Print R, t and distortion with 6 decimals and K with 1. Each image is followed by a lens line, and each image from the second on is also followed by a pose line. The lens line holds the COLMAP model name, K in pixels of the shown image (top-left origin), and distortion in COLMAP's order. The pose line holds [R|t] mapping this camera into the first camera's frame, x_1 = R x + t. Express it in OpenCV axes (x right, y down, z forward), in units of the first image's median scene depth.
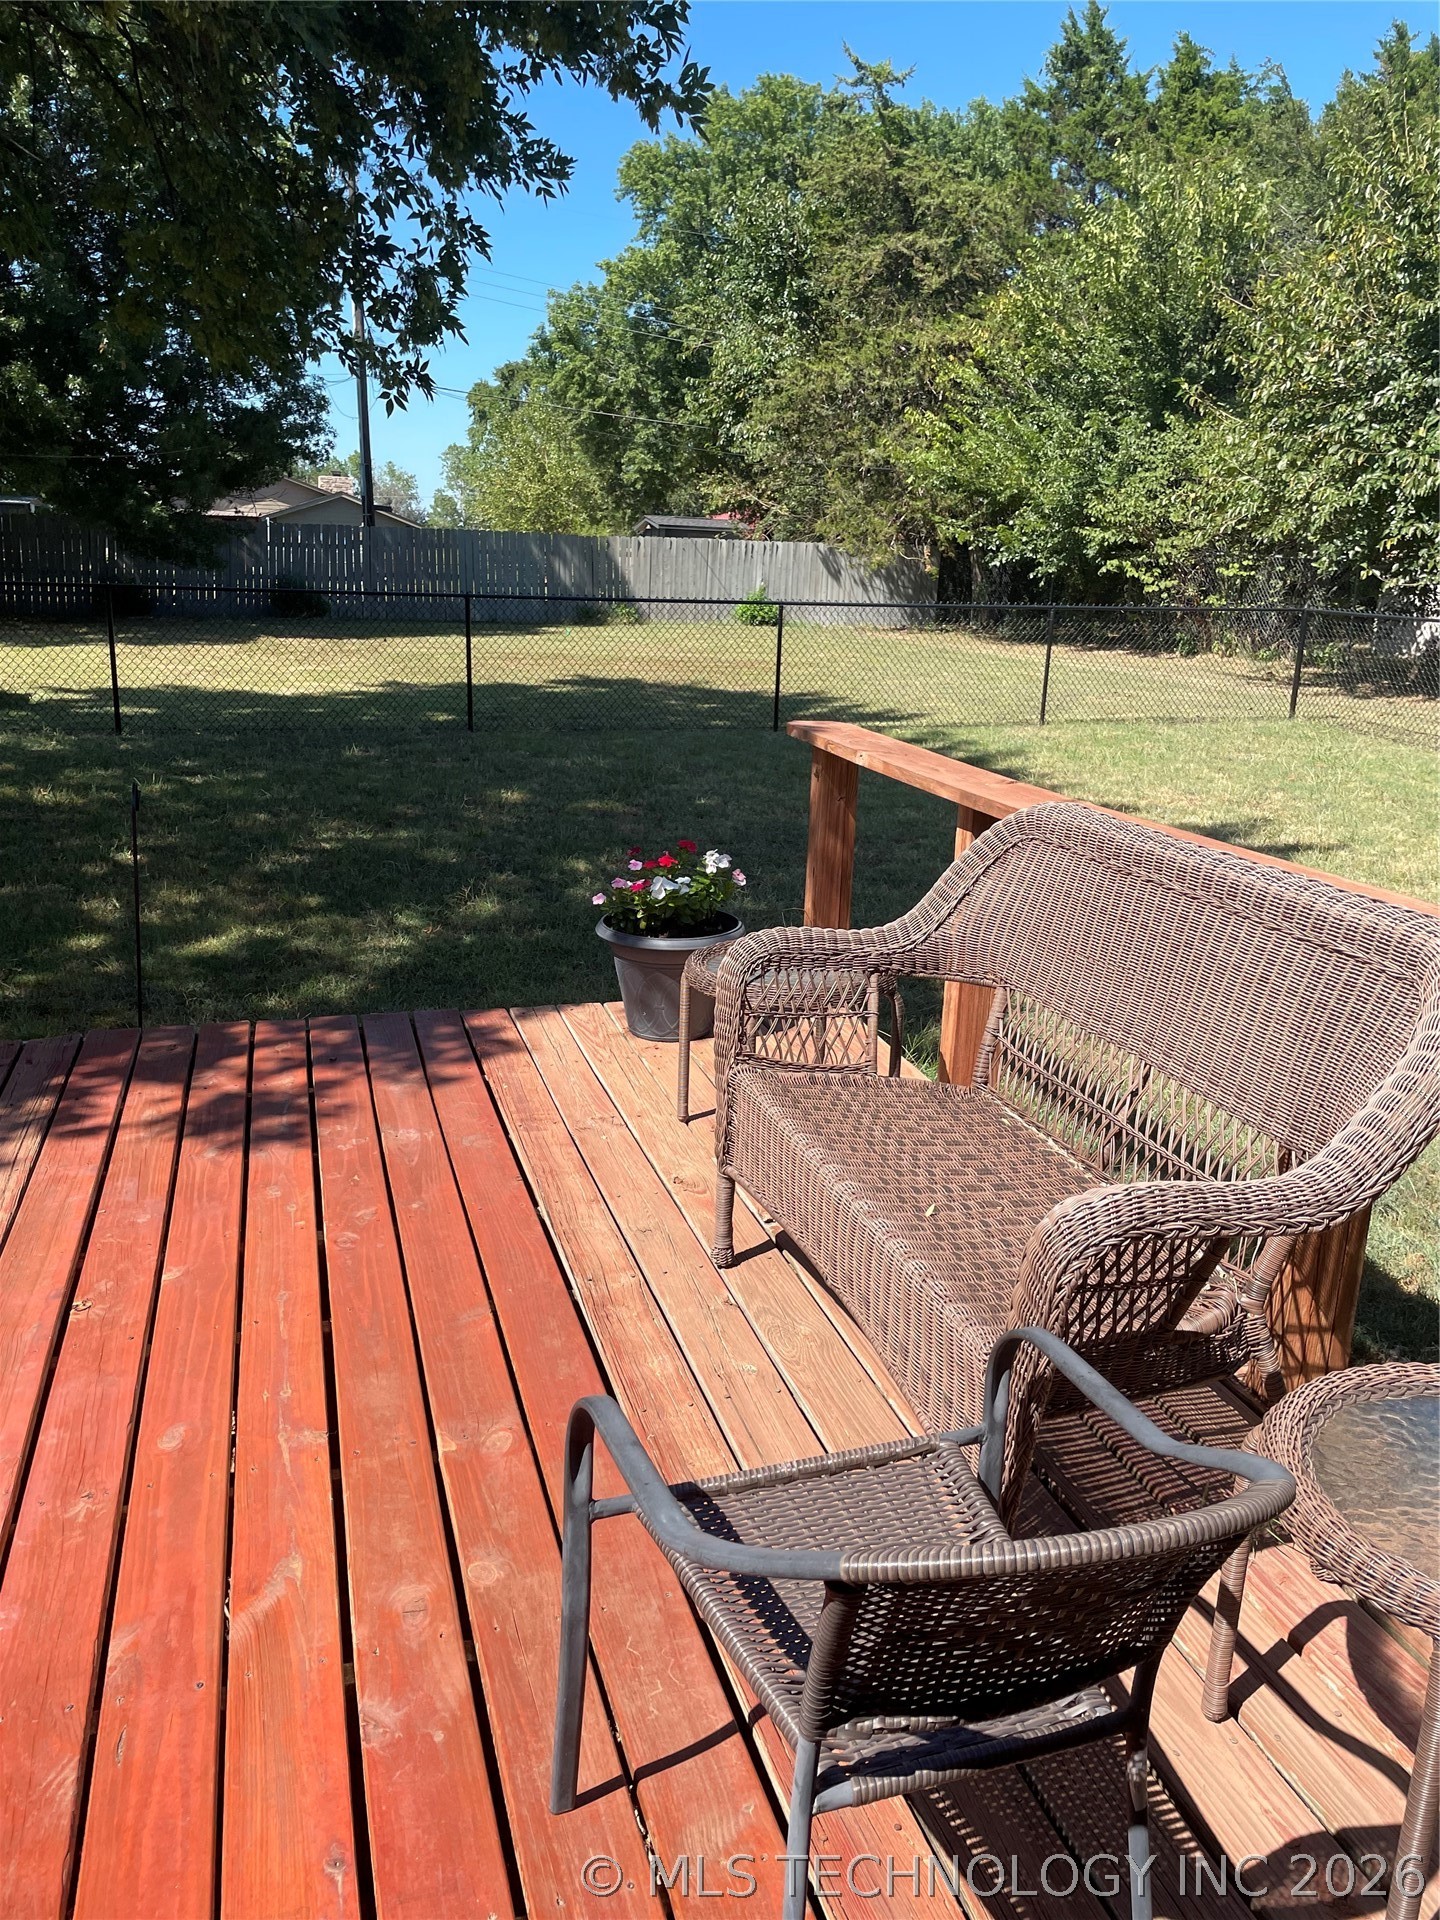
lens RADIAL K [[1437.9, 0, 724.0], [0, 1437.9, 952.8], [0, 0, 1]] dist [0.099494, -0.122194]
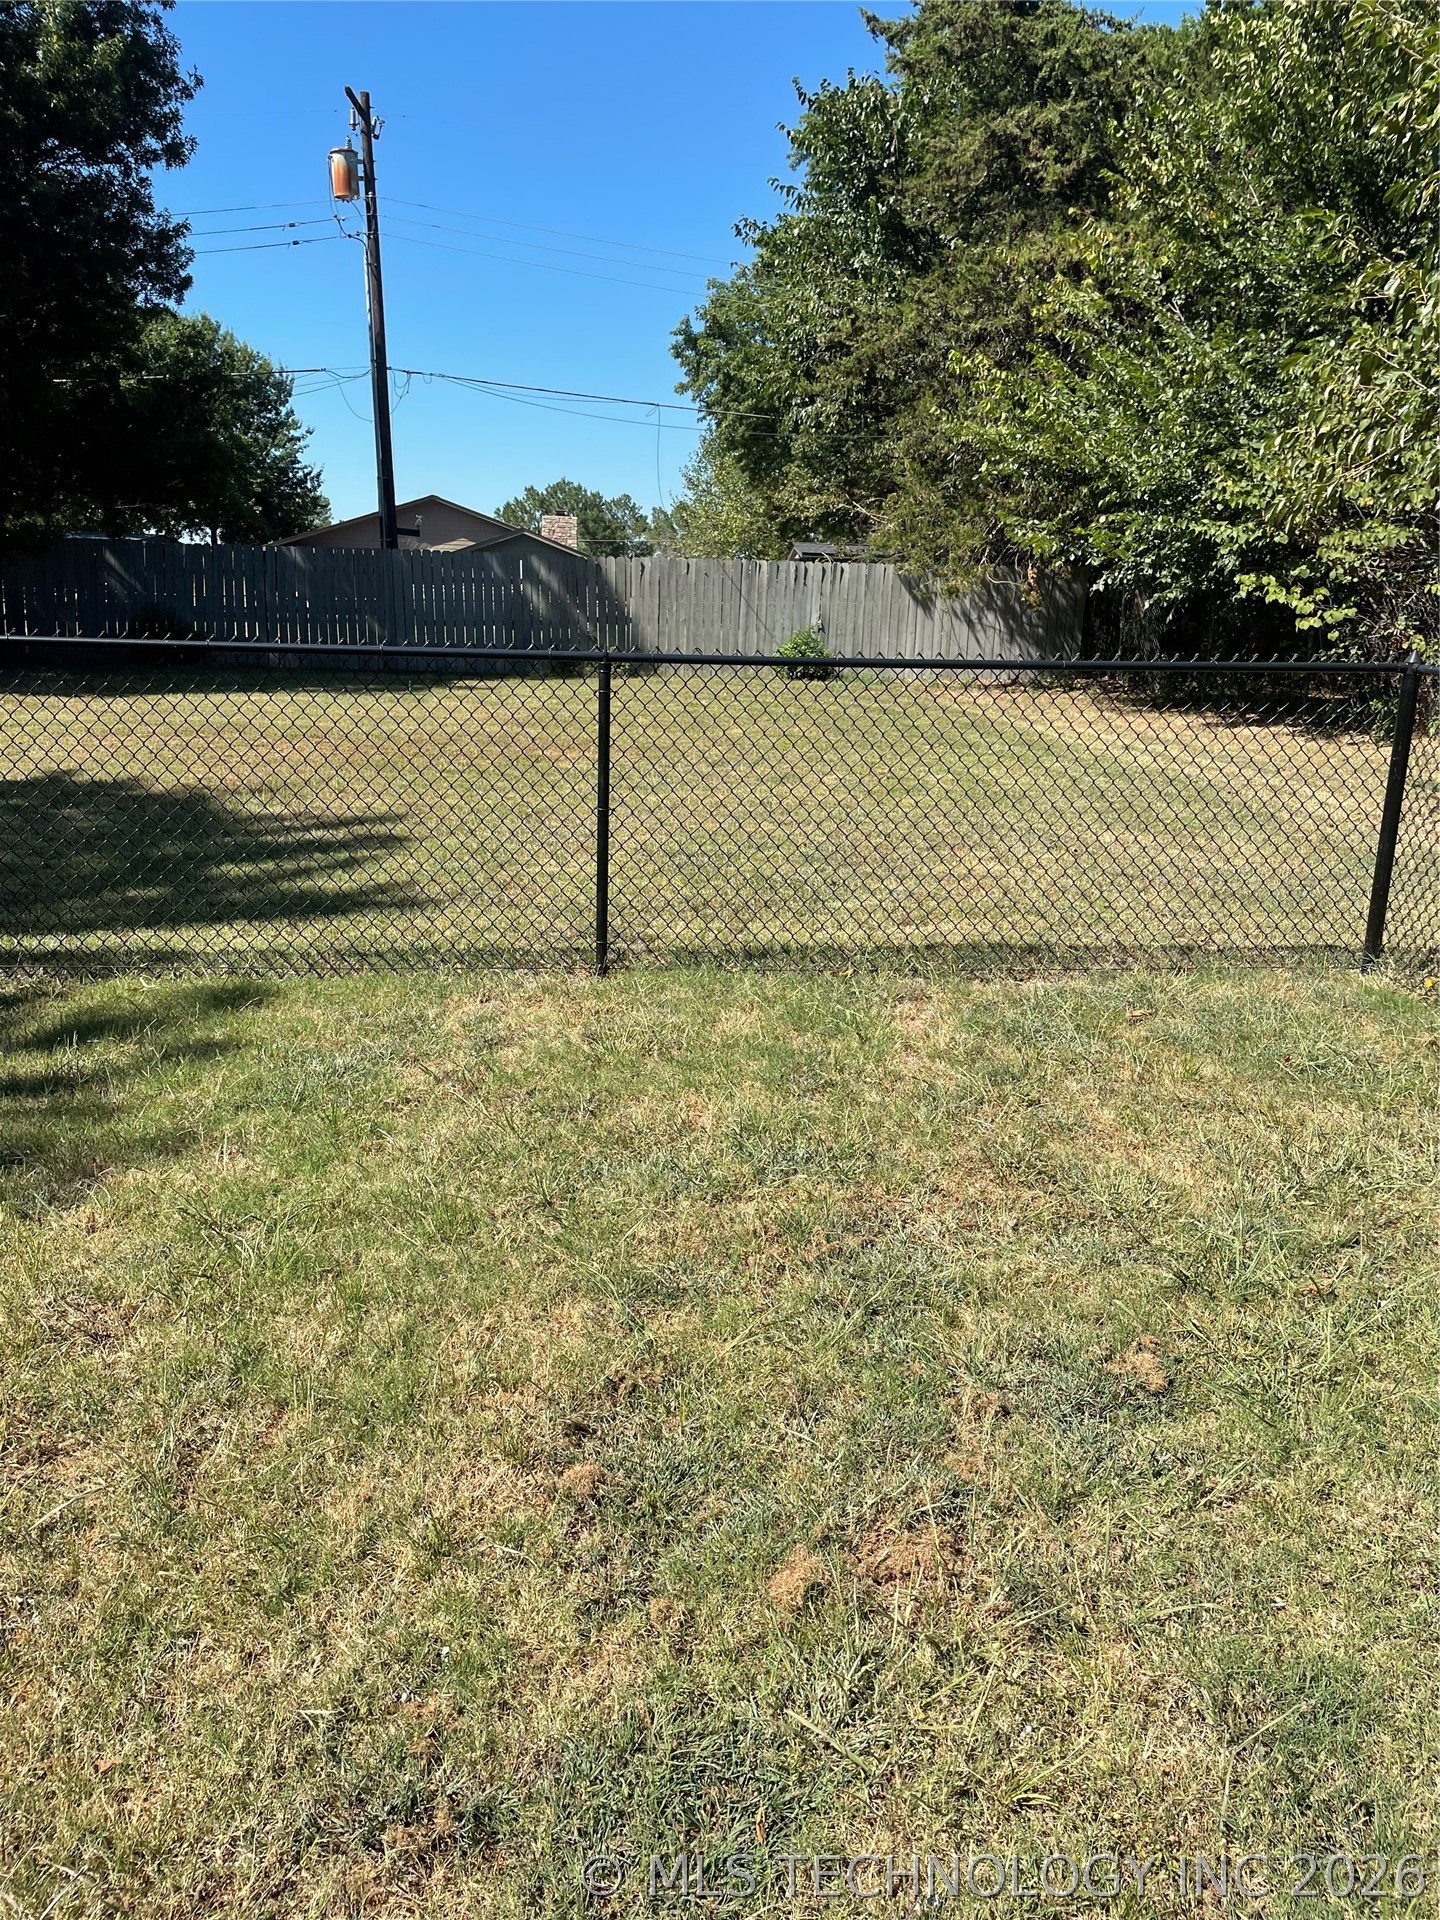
lens RADIAL K [[1437.9, 0, 724.0], [0, 1437.9, 952.8], [0, 0, 1]] dist [0.099494, -0.122194]
pose [[0.972854, 0.046707, -0.226658, 0.518910], [-0.053164, 0.998333, -0.022463, -0.245455], [0.225231, 0.033903, 0.973715, 1.007632]]
